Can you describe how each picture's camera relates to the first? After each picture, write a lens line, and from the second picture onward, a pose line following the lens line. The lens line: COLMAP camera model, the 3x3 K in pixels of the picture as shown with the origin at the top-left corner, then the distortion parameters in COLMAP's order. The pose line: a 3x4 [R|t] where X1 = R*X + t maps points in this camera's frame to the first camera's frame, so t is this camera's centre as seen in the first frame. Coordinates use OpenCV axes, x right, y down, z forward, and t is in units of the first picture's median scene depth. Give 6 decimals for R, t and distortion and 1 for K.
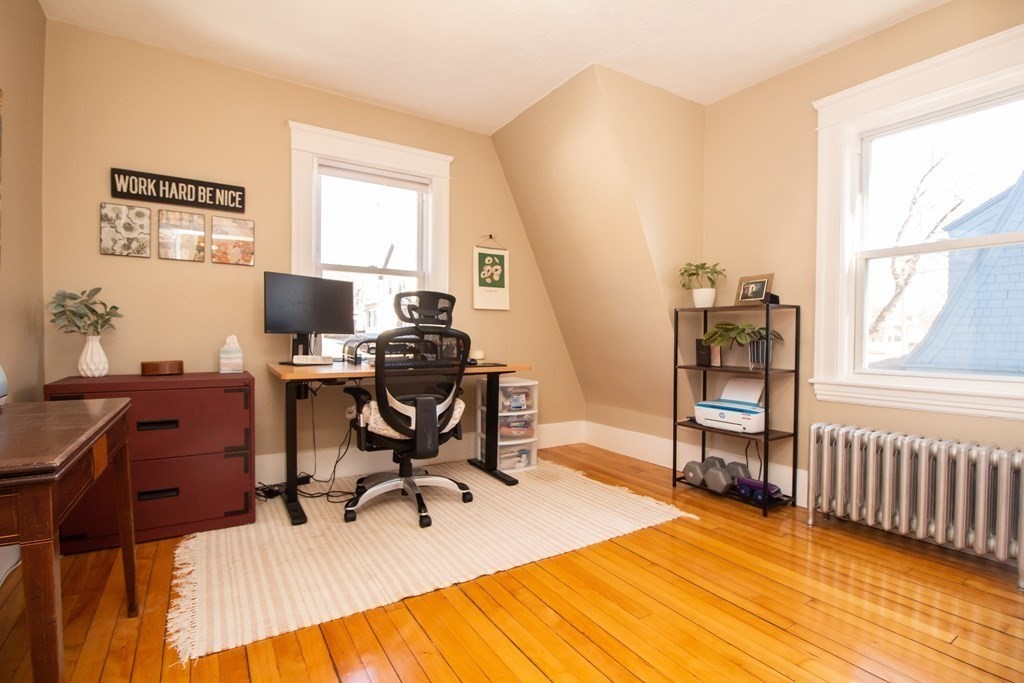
lens RADIAL K [[482.4, 0, 509.1], [0, 482.4, 342.9], [0, 0, 1]] dist [-0.003470, -0.010352]
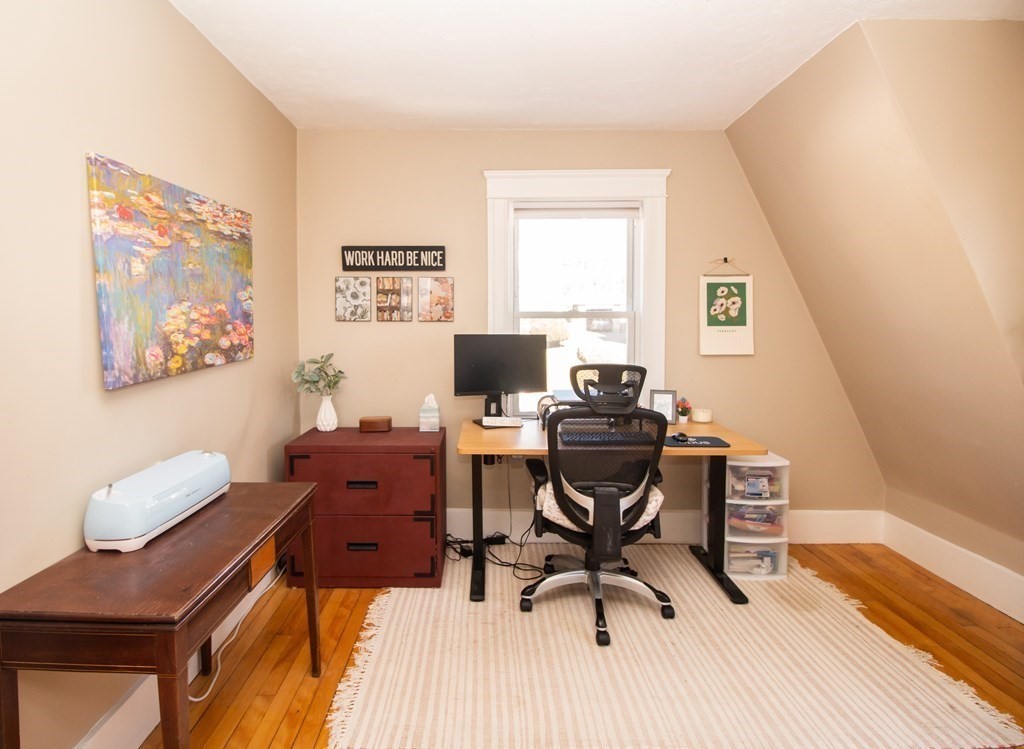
lens RADIAL K [[535.4, 0, 463.1], [0, 535.4, 345.0], [0, 0, 1]] dist [0.002105, -0.012158]
pose [[0.837005, 0.001201, -0.547194, 0.112331], [0.000436, 0.999996, 0.002862, -0.122784], [0.547195, -0.002634, 0.837001, 0.071811]]
